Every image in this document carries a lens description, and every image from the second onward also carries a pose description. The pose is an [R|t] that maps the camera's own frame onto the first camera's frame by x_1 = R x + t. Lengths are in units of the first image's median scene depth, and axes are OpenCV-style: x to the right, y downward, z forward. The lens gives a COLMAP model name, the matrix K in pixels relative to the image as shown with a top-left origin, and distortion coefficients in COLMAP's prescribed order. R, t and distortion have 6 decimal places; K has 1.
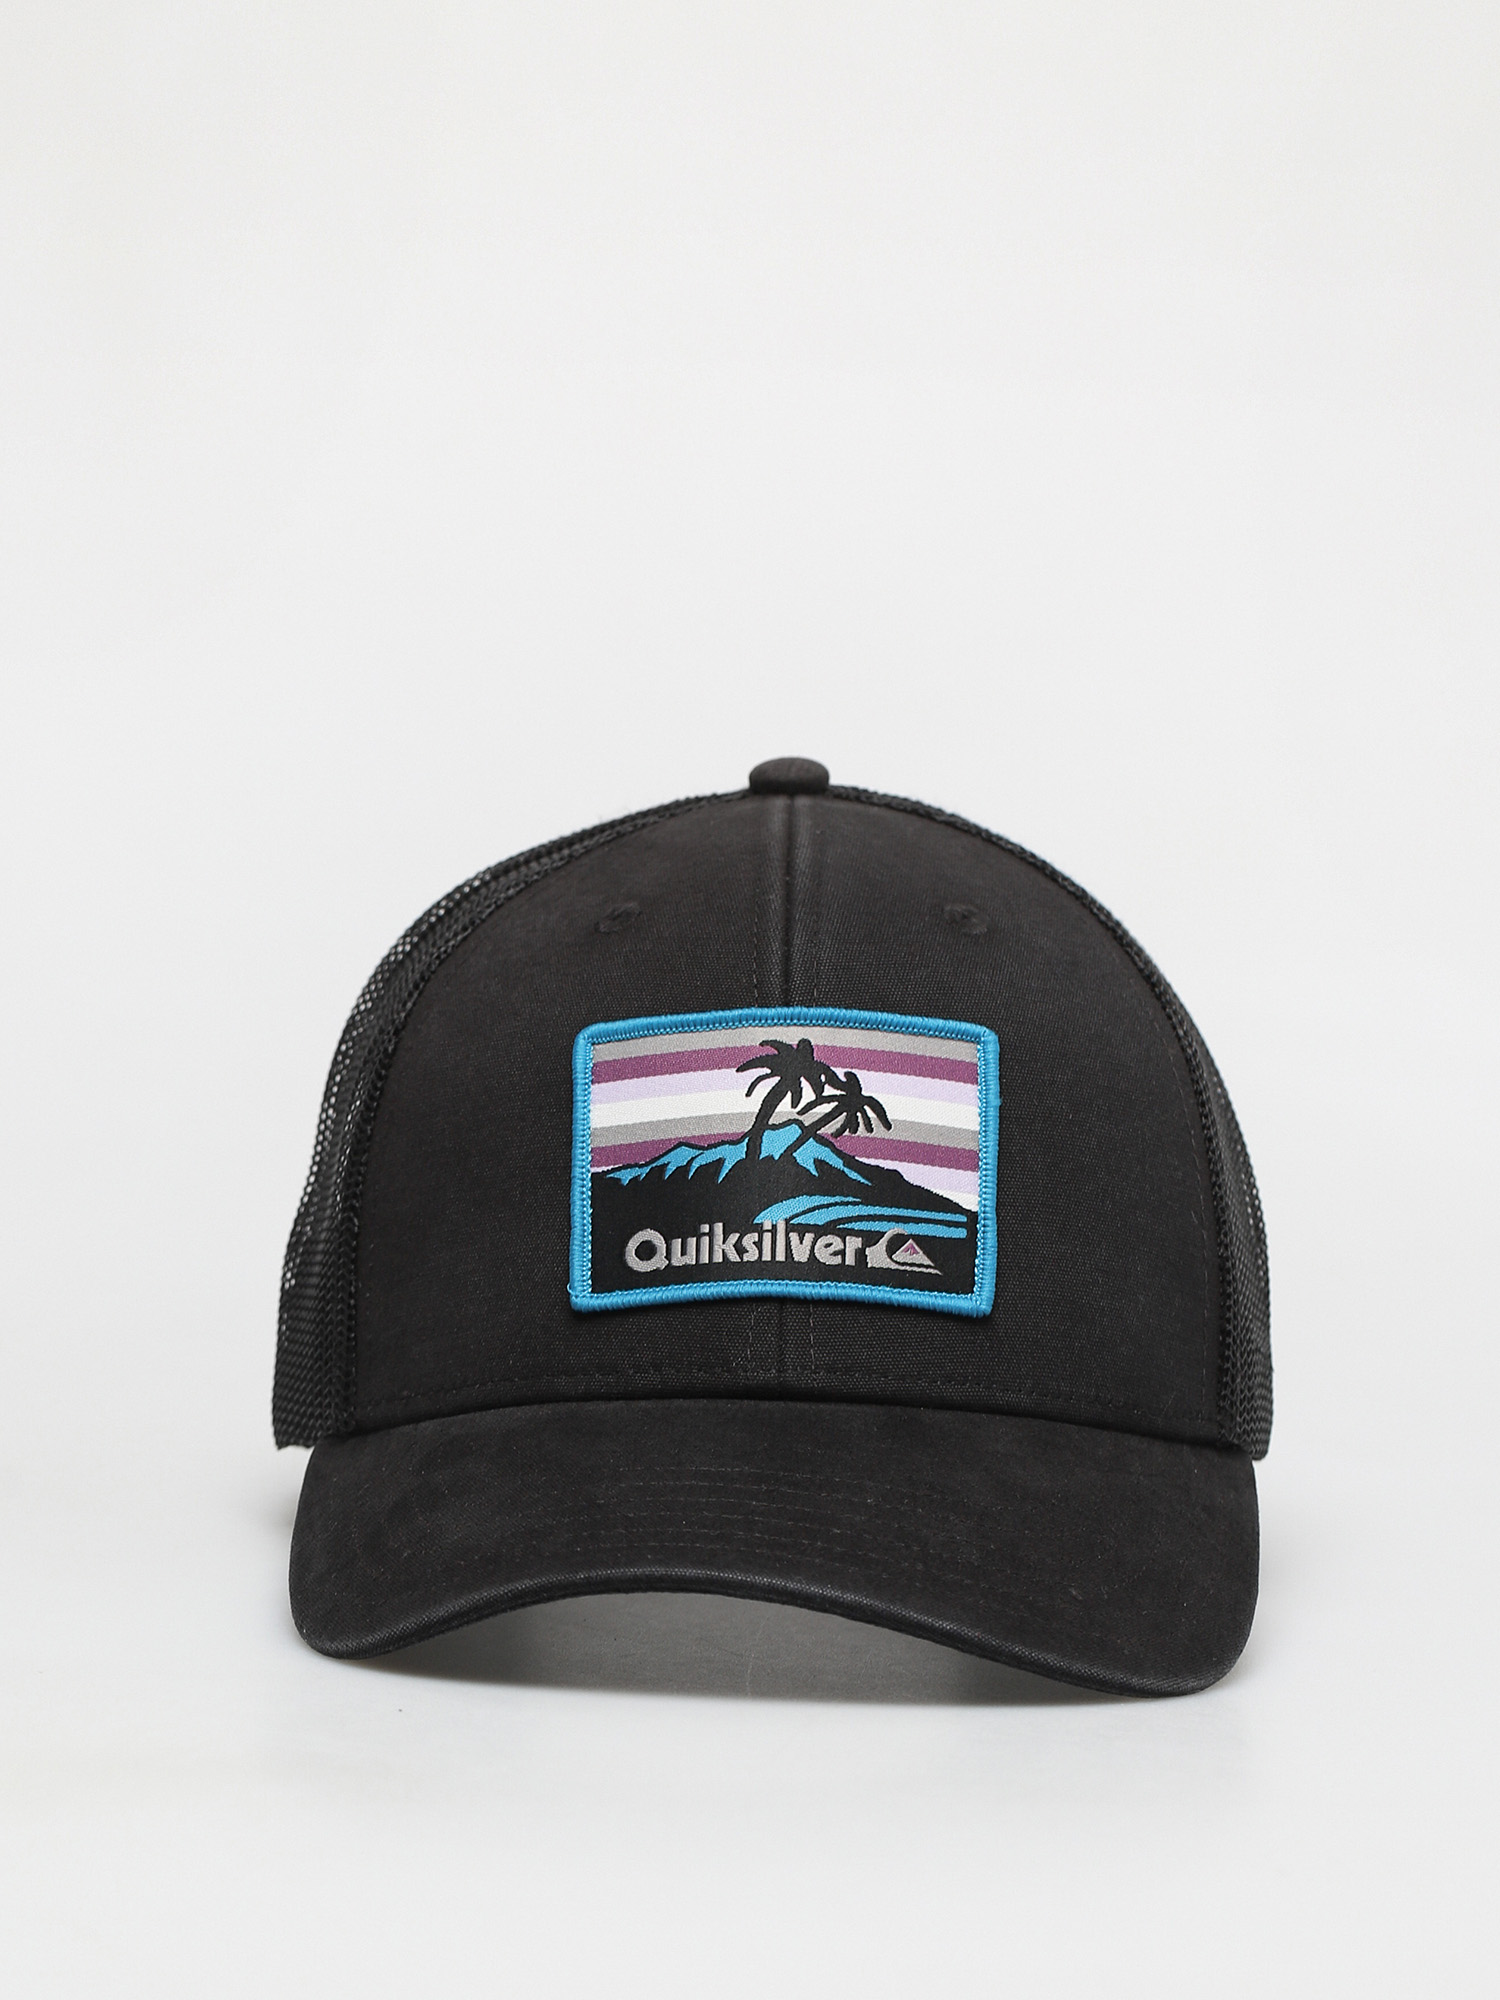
lens RADIAL K [[7175.4, 0, 750.0], [0, 7175.4, 1000.0], [0, 0, 1]] dist [5.950619, -0.081535]
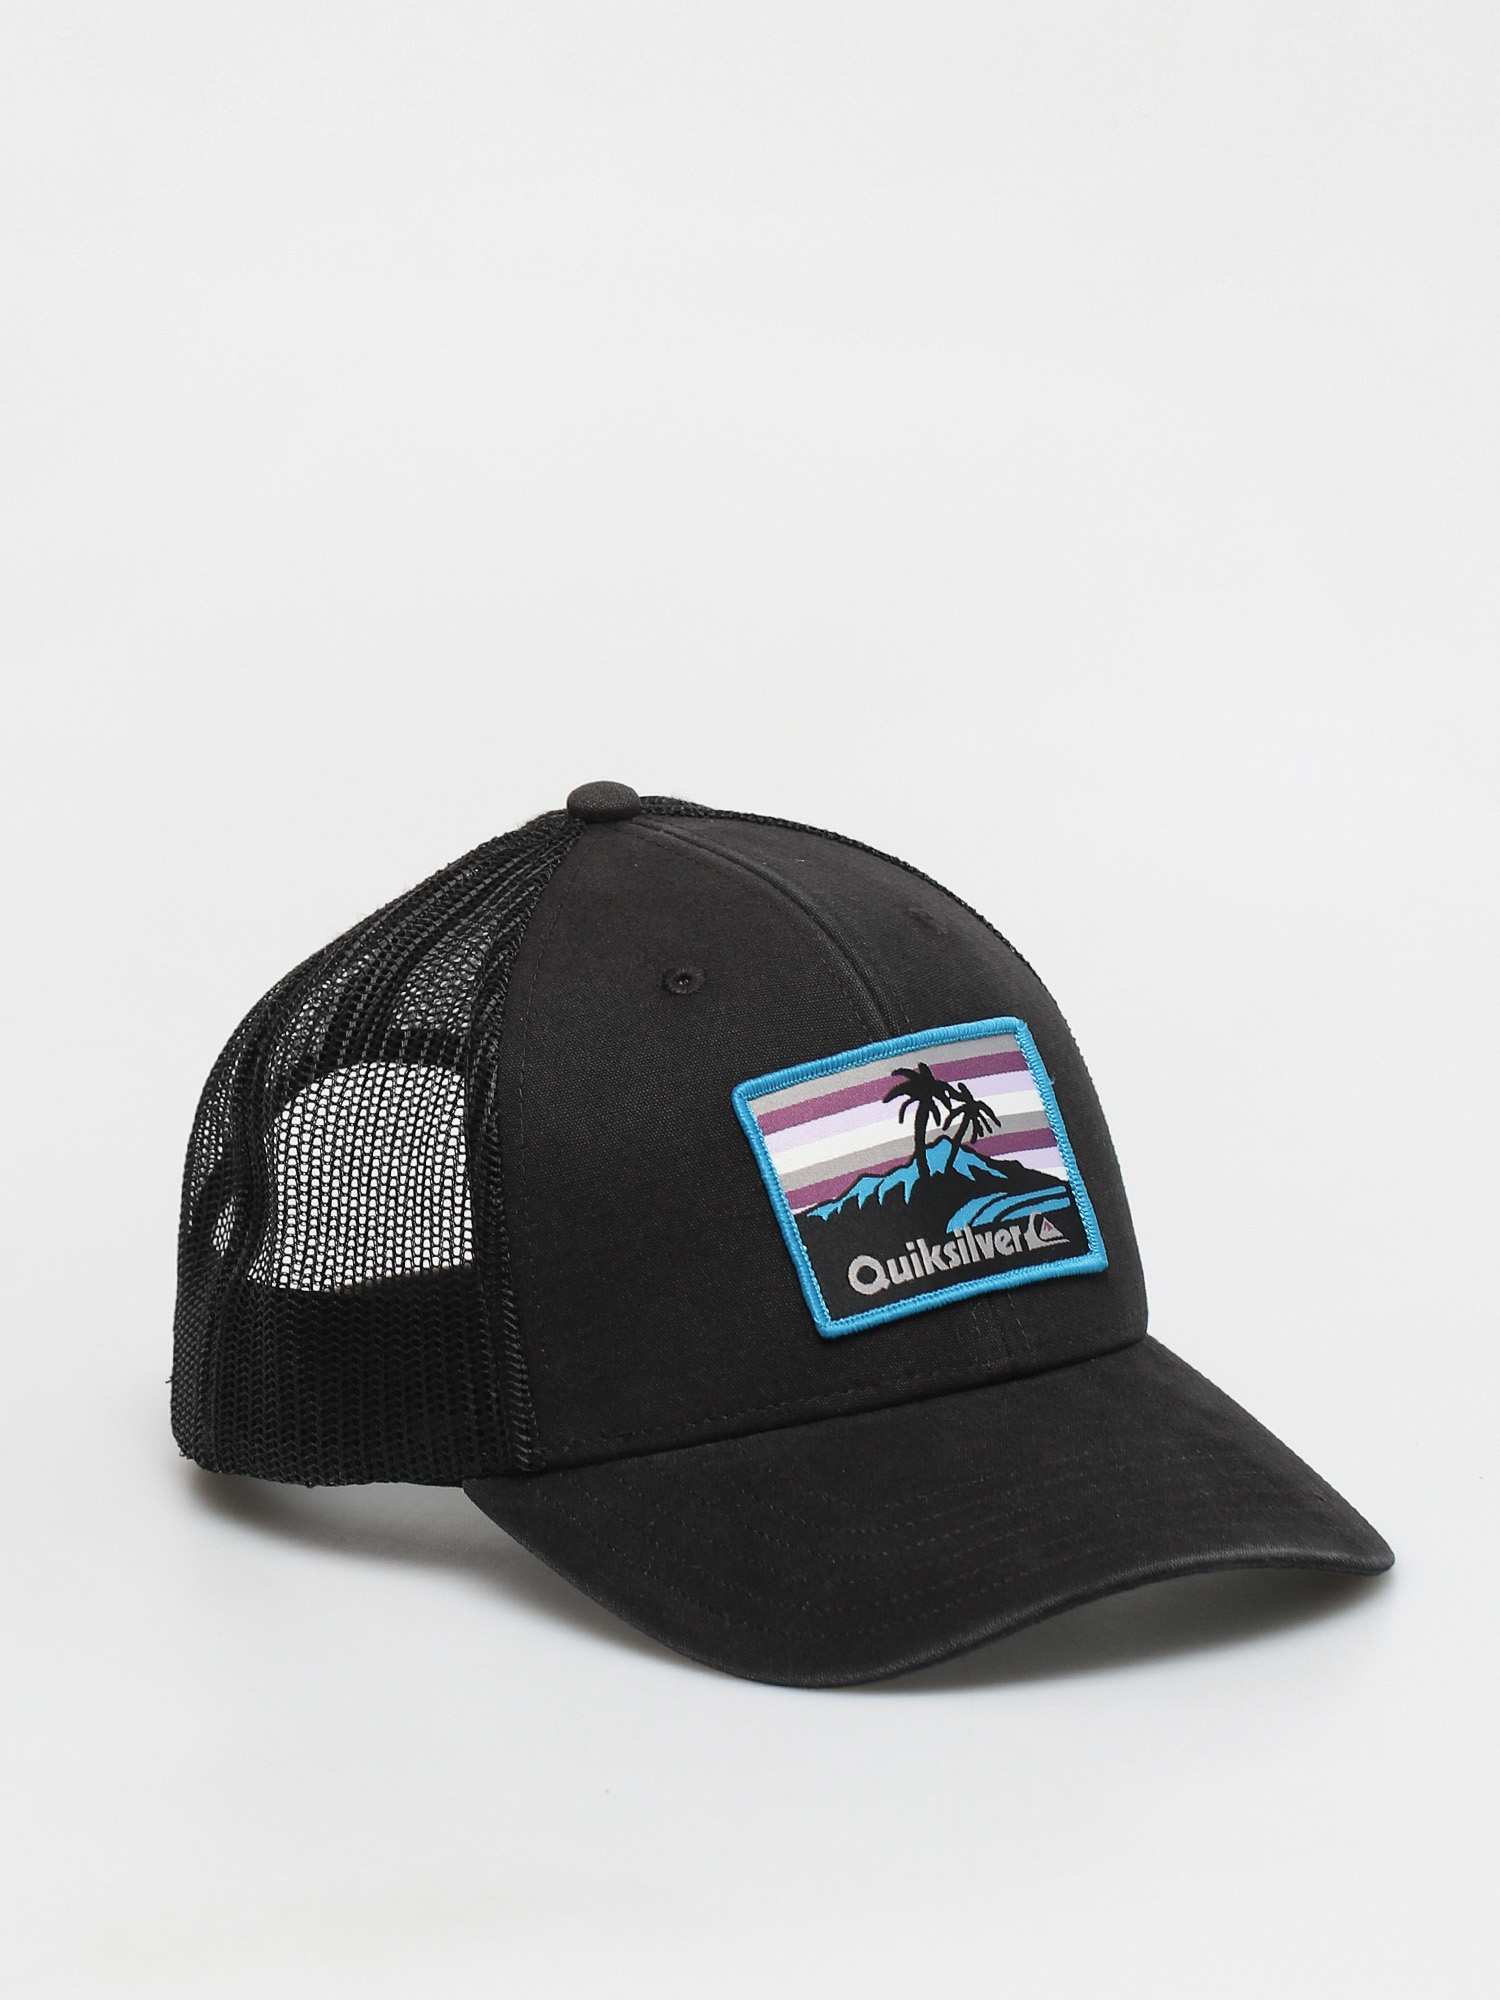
lens RADIAL K [[7175.4, 0, 750.0], [0, 7175.4, 1000.0], [0, 0, 1]] dist [5.950619, -0.081535]
pose [[0.792039, -0.192096, 0.579459, -0.681969], [0.113322, 0.978969, 0.169643, -0.203555], [-0.599860, -0.068699, 0.797150, 0.101419]]
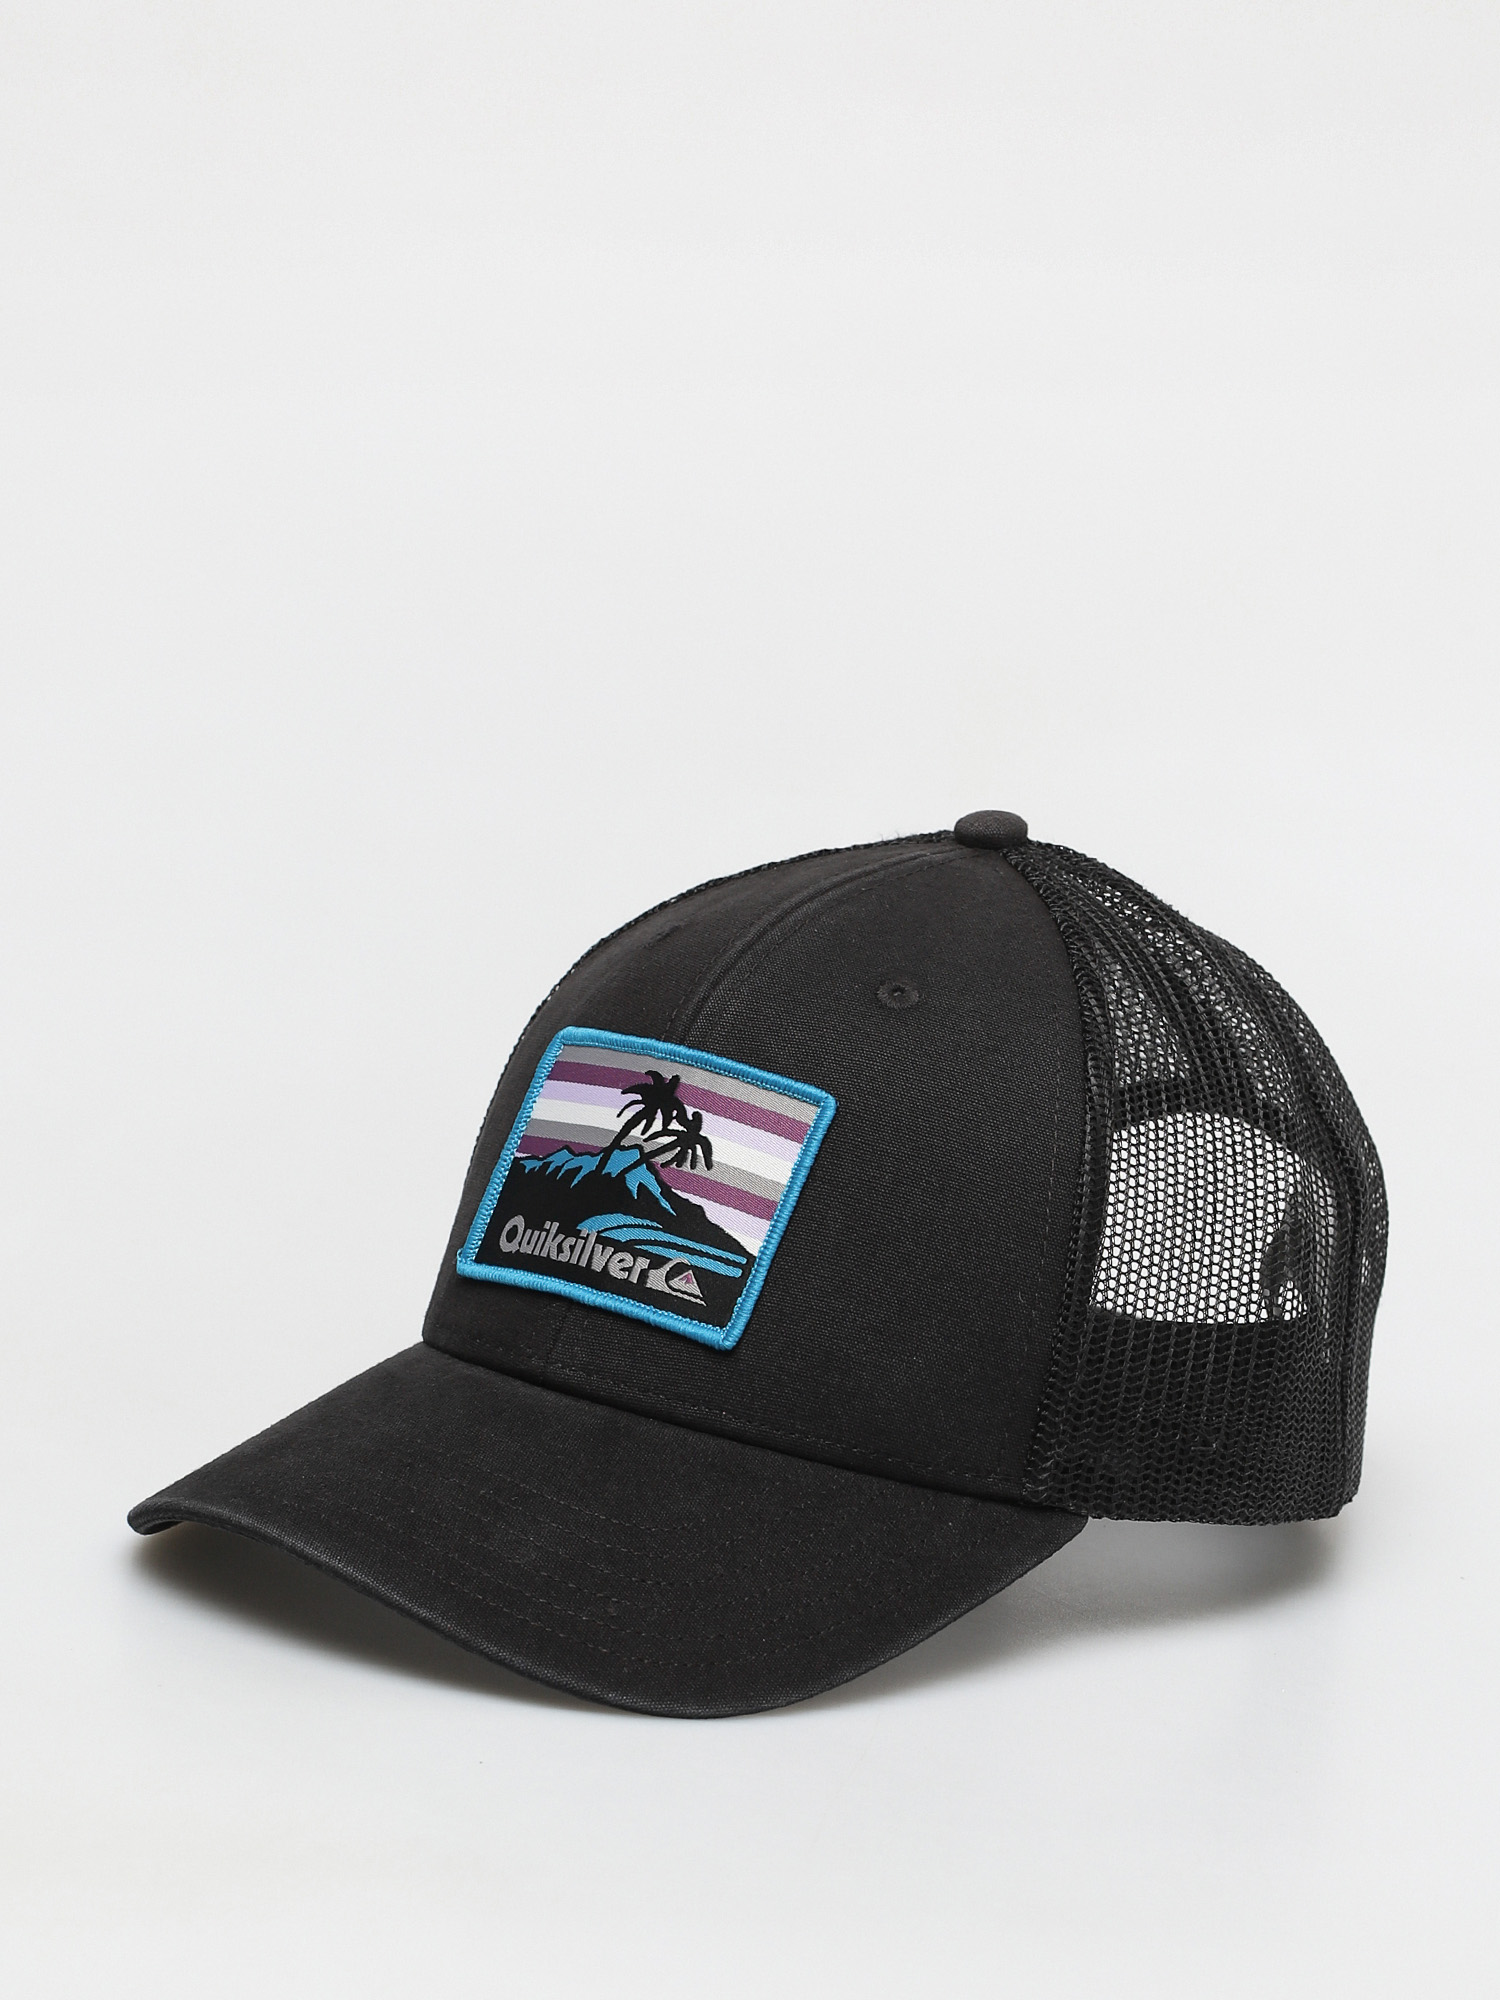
lens RADIAL K [[7175.4, 0, 750.0], [0, 7175.4, 1000.0], [0, 0, 1]] dist [5.950619, -0.081535]
pose [[0.762777, 0.180237, -0.621036, 0.715891], [-0.126080, 0.983393, 0.130544, -0.155130], [0.634251, -0.021276, 0.772834, 0.140205]]
